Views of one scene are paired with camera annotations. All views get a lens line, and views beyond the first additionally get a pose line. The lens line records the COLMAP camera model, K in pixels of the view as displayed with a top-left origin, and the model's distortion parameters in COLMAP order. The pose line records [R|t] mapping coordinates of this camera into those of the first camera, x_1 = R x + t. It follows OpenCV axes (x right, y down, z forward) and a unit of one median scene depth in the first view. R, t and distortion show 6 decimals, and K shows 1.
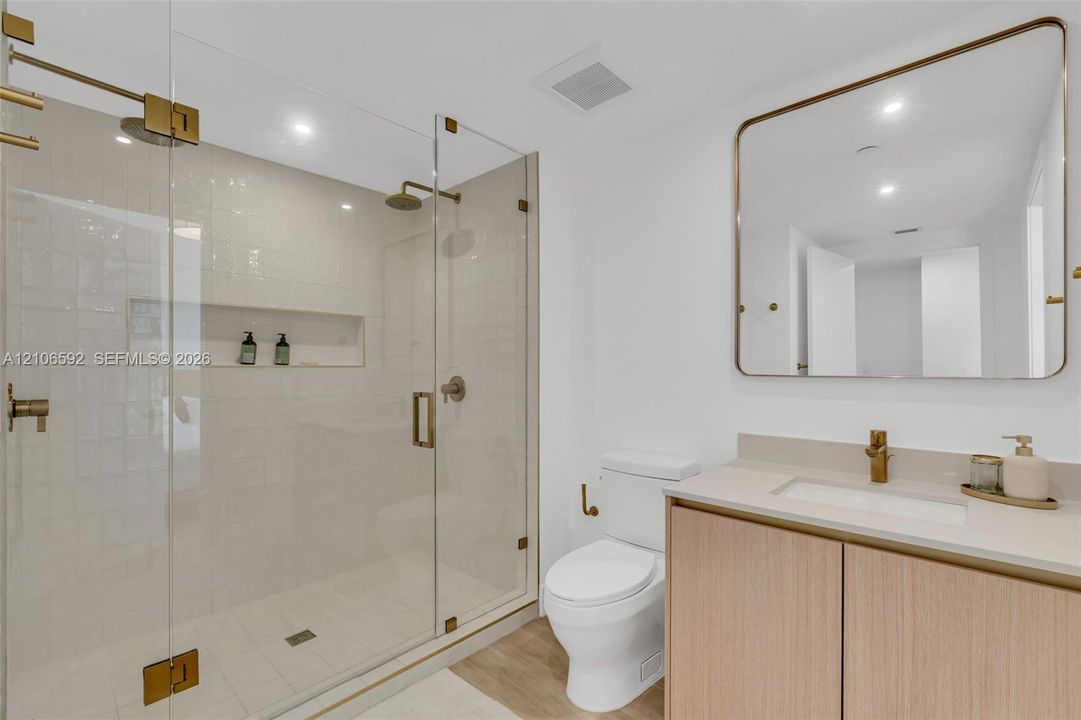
lens RADIAL K [[467.2, 0, 544.9], [0, 467.2, 366.1], [0, 0, 1]] dist [0.003590, 0.000781]
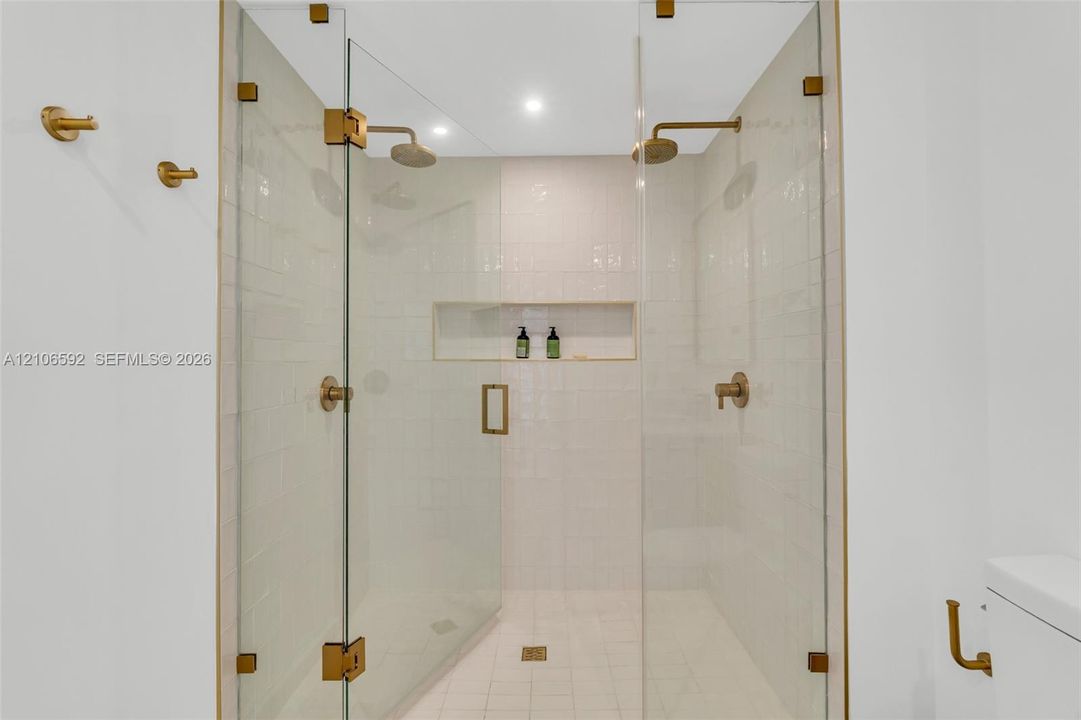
lens RADIAL K [[467.2, 0, 536.9], [0, 467.2, 355.3], [0, 0, 1]] dist [0.003590, 0.000781]
pose [[0.669074, -0.011617, -0.743105, 0.146151], [0.009883, 0.999928, -0.006734, -0.003037], [0.743130, -0.002839, 0.669141, 0.324834]]
